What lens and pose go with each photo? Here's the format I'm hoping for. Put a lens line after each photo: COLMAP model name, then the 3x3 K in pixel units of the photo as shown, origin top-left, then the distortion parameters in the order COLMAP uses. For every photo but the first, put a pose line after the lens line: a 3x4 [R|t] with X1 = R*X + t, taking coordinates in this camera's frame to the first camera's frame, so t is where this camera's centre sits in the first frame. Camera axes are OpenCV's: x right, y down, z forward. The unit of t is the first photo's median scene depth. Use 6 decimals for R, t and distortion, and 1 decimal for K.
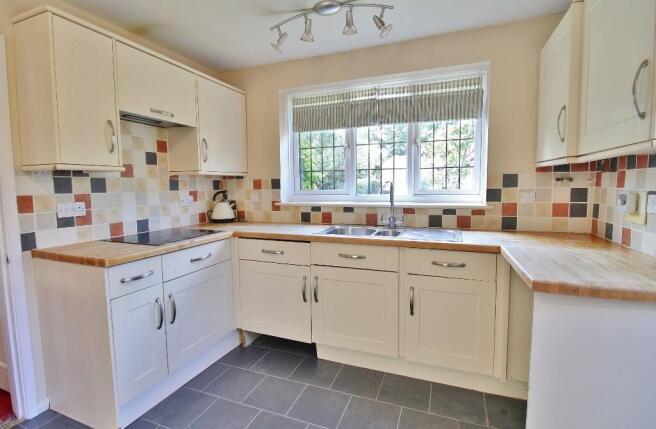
lens RADIAL K [[312.6, 0, 332.0], [0, 312.6, 213.0], [0, 0, 1]] dist [-0.014508, -0.001145]
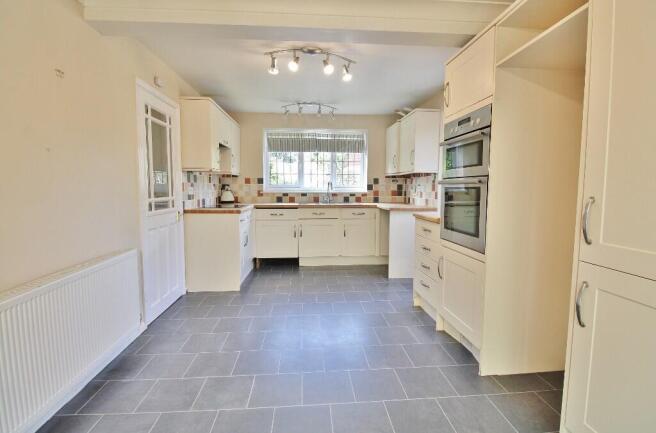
lens RADIAL K [[307.8, 0, 332.2], [0, 307.8, 216.0], [0, 0, 1]] dist [-0.001360, -0.007811]
pose [[0.897562, -0.029567, 0.439895, -0.713640], [0.026911, 0.999562, 0.012276, 0.115038], [-0.440066, 0.000820, 0.897965, -0.892722]]
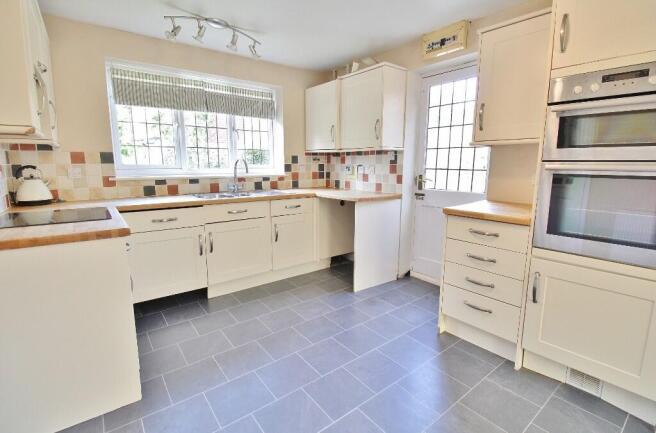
lens RADIAL K [[307.8, 0, 327.9], [0, 307.8, 214.3], [0, 0, 1]] dist [-0.001360, -0.007811]
pose [[0.511172, -0.128541, 0.849812, -0.790151], [0.066501, 0.991704, 0.110002, 0.021983], [-0.856902, 0.000284, 0.515480, -0.054188]]
